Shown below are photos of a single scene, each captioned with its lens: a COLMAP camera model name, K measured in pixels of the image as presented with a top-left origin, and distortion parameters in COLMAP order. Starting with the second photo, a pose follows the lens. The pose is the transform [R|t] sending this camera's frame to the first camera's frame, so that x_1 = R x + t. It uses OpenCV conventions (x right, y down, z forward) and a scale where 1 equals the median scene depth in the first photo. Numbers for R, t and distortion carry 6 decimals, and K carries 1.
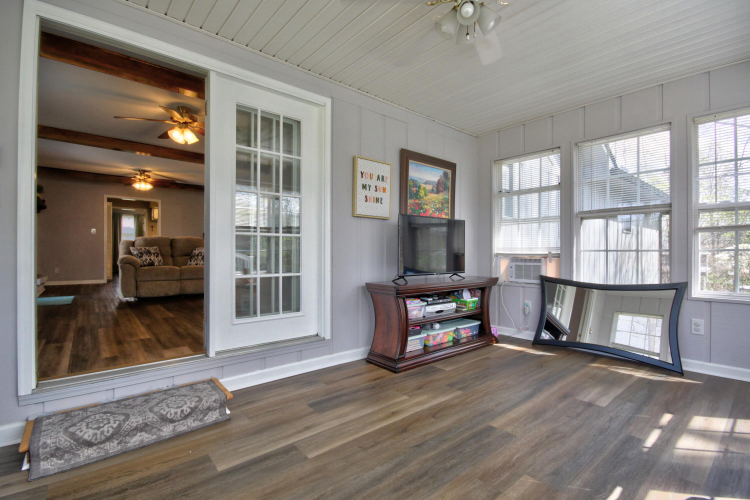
lens RADIAL K [[343.9, 0, 372.3], [0, 343.9, 250.6], [0, 0, 1]] dist [-0.005377, -0.003971]
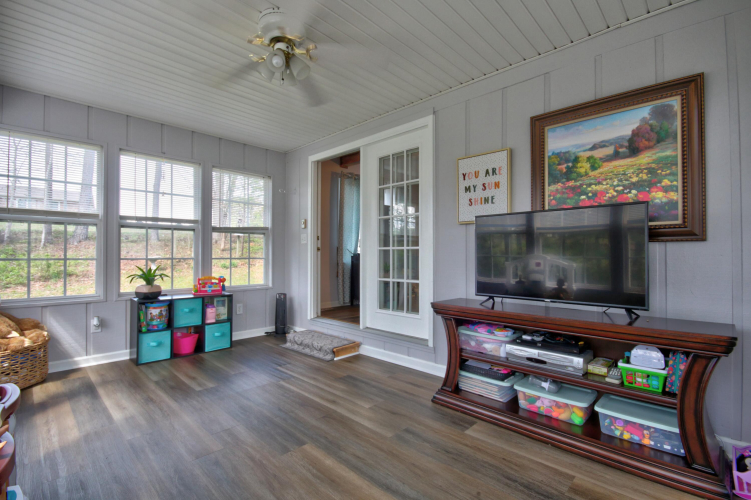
lens RADIAL K [[344.3, 0, 373.2], [0, 344.3, 249.7], [0, 0, 1]] dist [-0.005377, -0.003971]
pose [[0.104027, -0.018036, -0.994411, 0.875345], [0.004086, 0.999835, -0.017707, -0.016842], [0.994566, -0.002221, 0.104084, 0.707010]]
